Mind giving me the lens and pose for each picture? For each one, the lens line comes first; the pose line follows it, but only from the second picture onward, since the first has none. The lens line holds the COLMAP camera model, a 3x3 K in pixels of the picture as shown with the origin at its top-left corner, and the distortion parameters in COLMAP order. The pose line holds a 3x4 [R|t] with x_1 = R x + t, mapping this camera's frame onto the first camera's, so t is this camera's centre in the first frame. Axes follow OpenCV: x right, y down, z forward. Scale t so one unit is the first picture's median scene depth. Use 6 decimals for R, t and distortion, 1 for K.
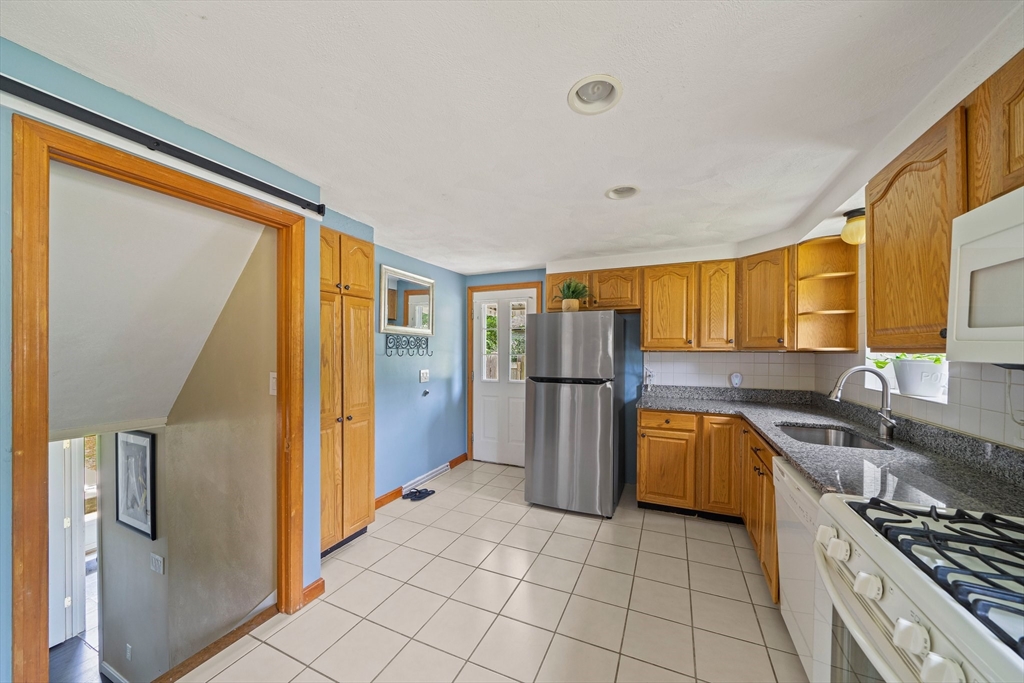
lens RADIAL K [[351.4, 0, 522.1], [0, 351.4, 350.2], [0, 0, 1]] dist [-0.007313, 0.000969]
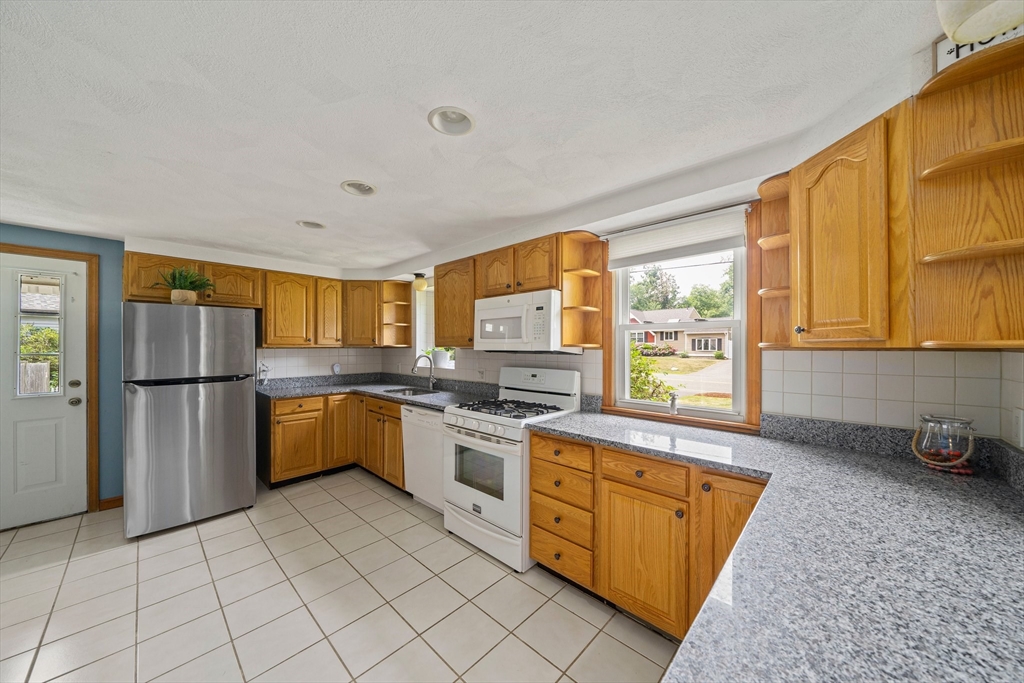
lens RADIAL K [[351.4, 0, 505.0], [0, 351.4, 344.1], [0, 0, 1]] dist [-0.007313, 0.000969]
pose [[0.355198, 0.002750, 0.934787, -0.460429], [0.004700, 0.999978, -0.004728, -0.000483], [-0.934779, 0.006073, 0.355177, -0.085626]]
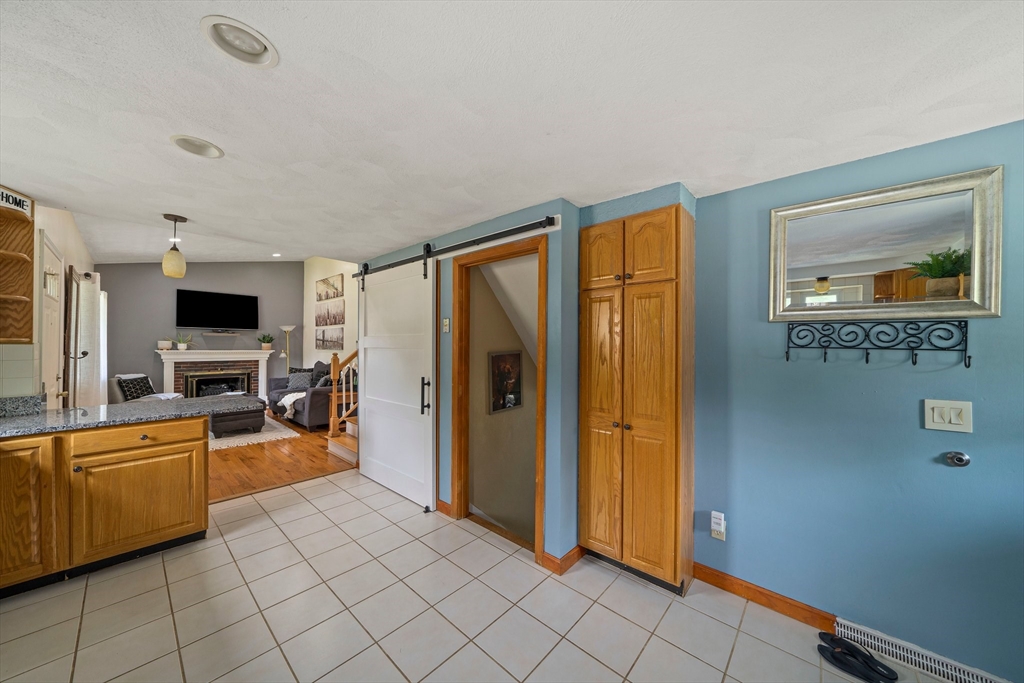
lens RADIAL K [[351.4, 0, 510.5], [0, 351.4, 343.6], [0, 0, 1]] dist [-0.007313, 0.000969]
pose [[-0.319660, -0.010663, -0.947472, 0.338486], [-0.013216, 0.999890, -0.006794, -0.001477], [0.947440, 0.010350, -0.319765, 0.807117]]
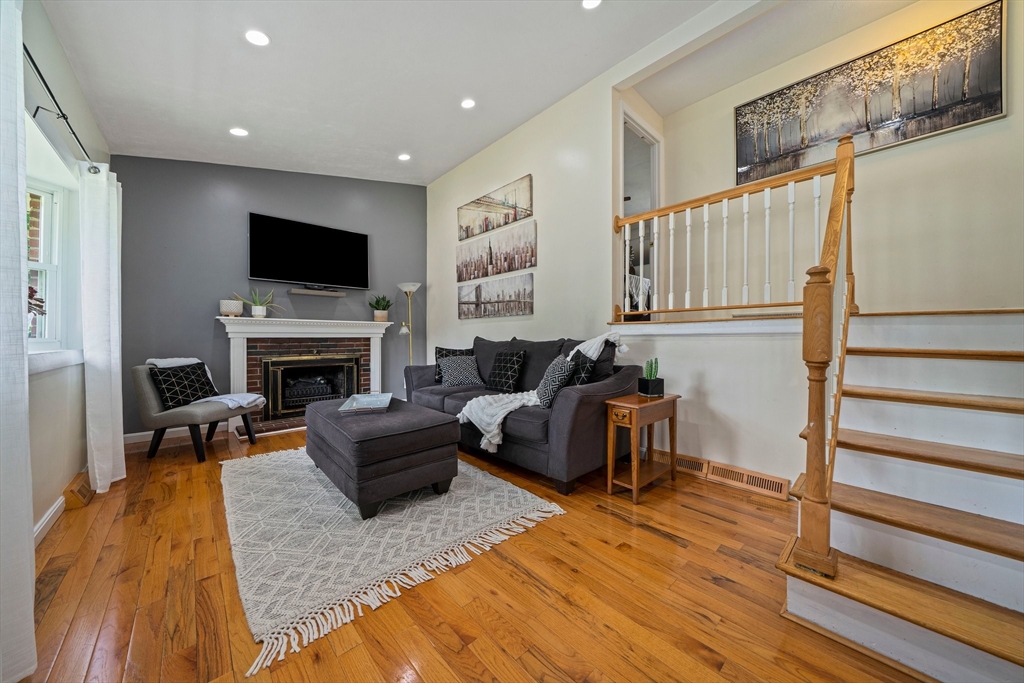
lens RADIAL K [[351.4, 0, 509.6], [0, 351.4, 336.4], [0, 0, 1]] dist [-0.007313, 0.000969]
pose [[-0.406889, -0.003345, -0.913472, -0.348979], [-0.005254, 0.999985, -0.001321, 0.126609], [0.913463, 0.004262, -0.406901, -0.618291]]
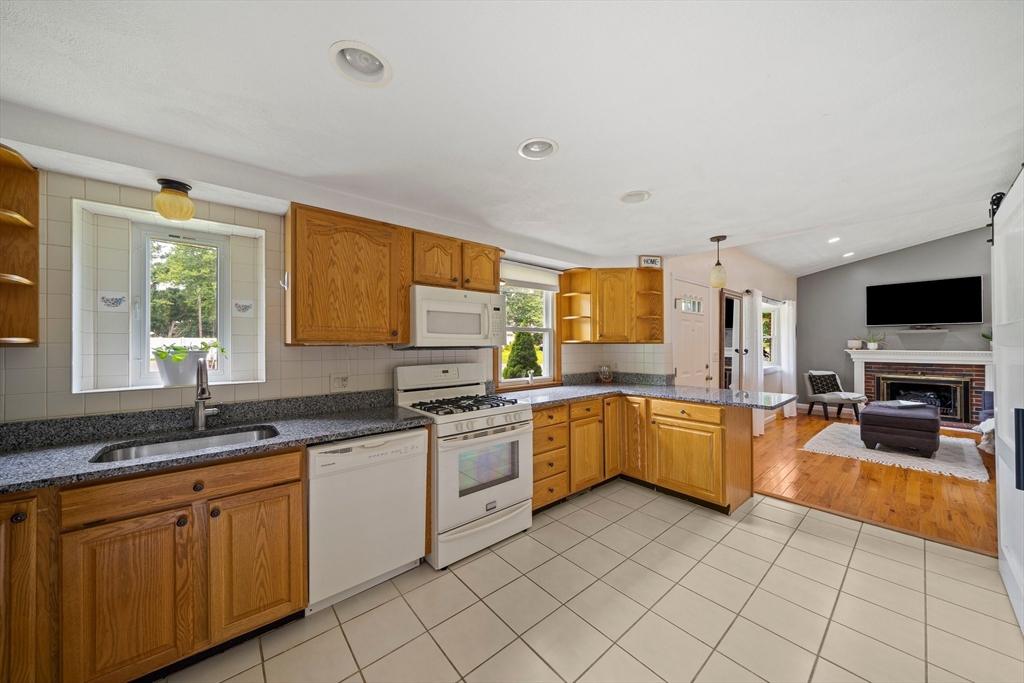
lens RADIAL K [[351.4, 0, 516.7], [0, 351.4, 341.4], [0, 0, 1]] dist [-0.007313, 0.000969]
pose [[-0.898447, 0.002764, 0.439074, -0.132199], [0.002233, 0.999996, -0.001727, 0.001505], [-0.439077, -0.000571, -0.898449, 0.949762]]
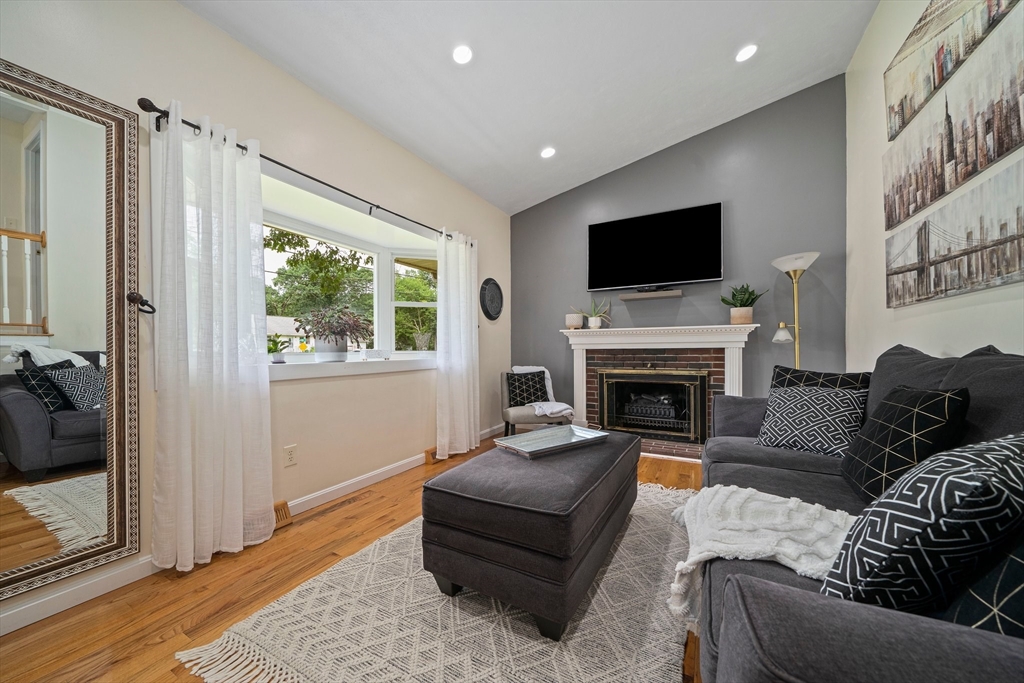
lens RADIAL K [[363.4, 0, 514.3], [0, 363.4, 353.5], [0, 0, 1]] dist [-0.006263, -0.000017]
pose [[-0.996217, 0.006145, 0.086681, -1.013607], [0.007815, 0.999790, 0.018938, 0.123443], [-0.086547, 0.019544, -0.996056, -0.636337]]
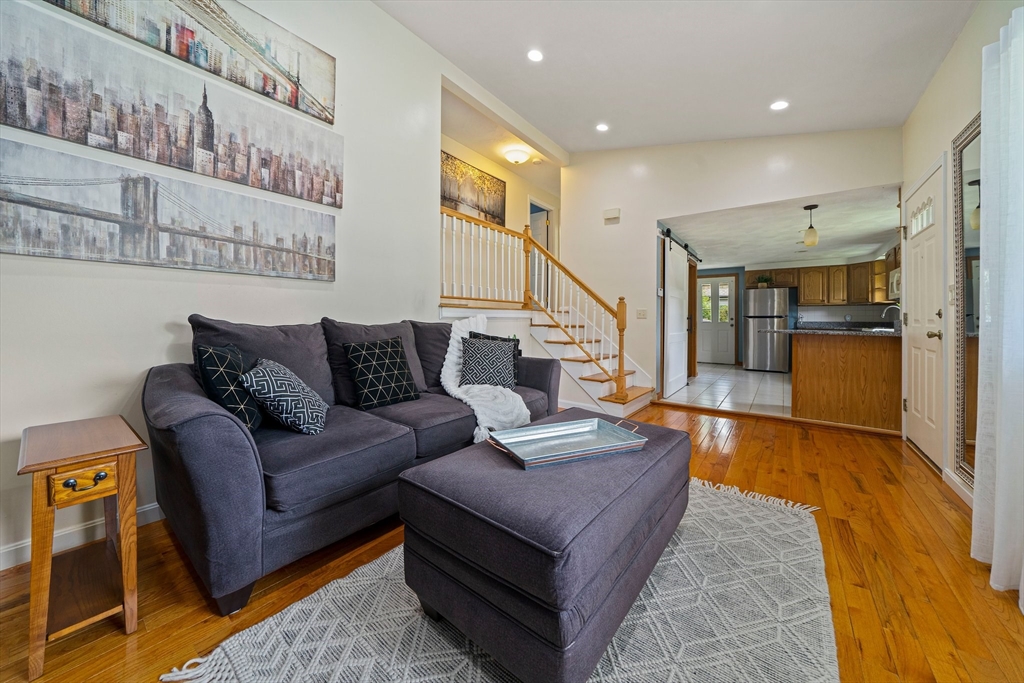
lens RADIAL K [[351.4, 0, 524.5], [0, 351.4, 316.8], [0, 0, 1]] dist [-0.007313, 0.000969]
pose [[0.973077, 0.001518, -0.230476, -0.966853], [-0.005230, 0.999866, -0.015498, 0.135204], [0.230422, 0.016286, 0.972955, -1.798551]]
